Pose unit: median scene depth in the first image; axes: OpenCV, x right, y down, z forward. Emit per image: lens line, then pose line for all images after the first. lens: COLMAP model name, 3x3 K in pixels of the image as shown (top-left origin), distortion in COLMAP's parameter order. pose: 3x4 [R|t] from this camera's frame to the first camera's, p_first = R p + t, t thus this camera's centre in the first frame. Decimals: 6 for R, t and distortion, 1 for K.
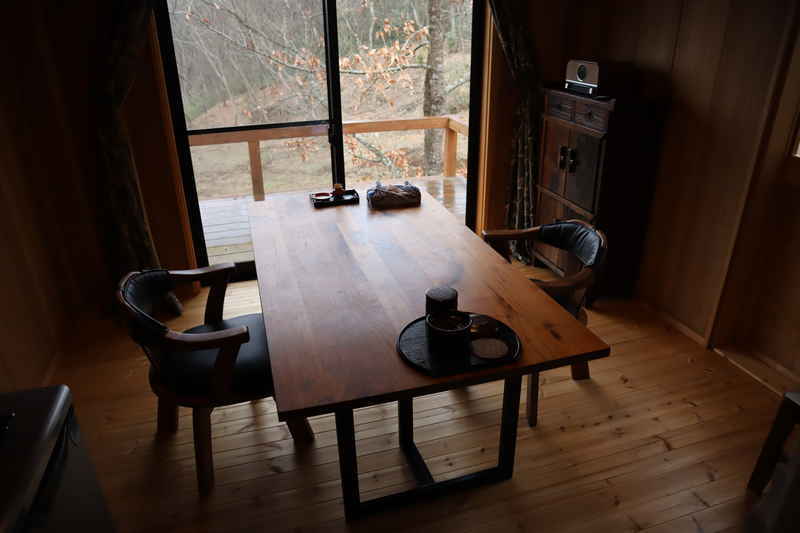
lens RADIAL K [[552.9, 0, 400.0], [0, 552.9, 266.5], [0, 0, 1]] dist [-0.133081, 0.088502]
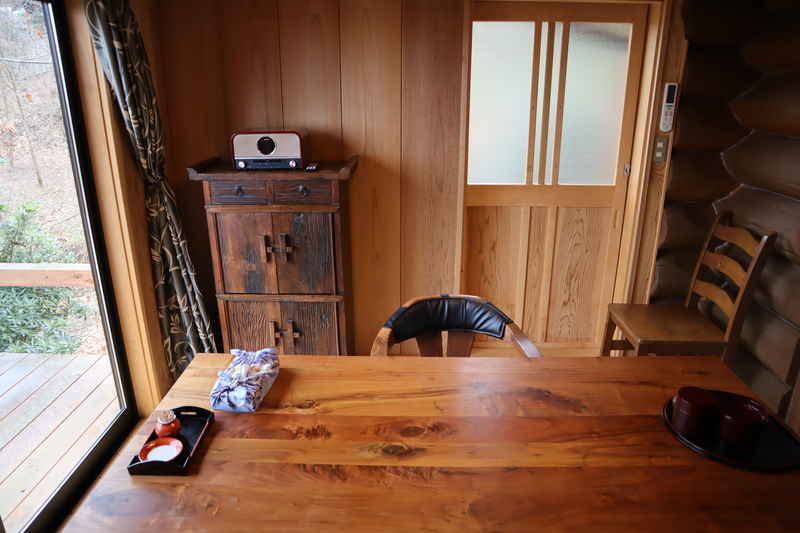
lens RADIAL K [[552.9, 0, 400.0], [0, 552.9, 266.5], [0, 0, 1]] dist [-0.133081, 0.088502]
pose [[0.316599, -0.302539, 0.899019, -0.361532], [0.400223, 0.901884, 0.162560, -0.216395], [-0.859992, 0.308342, 0.406619, 0.472754]]
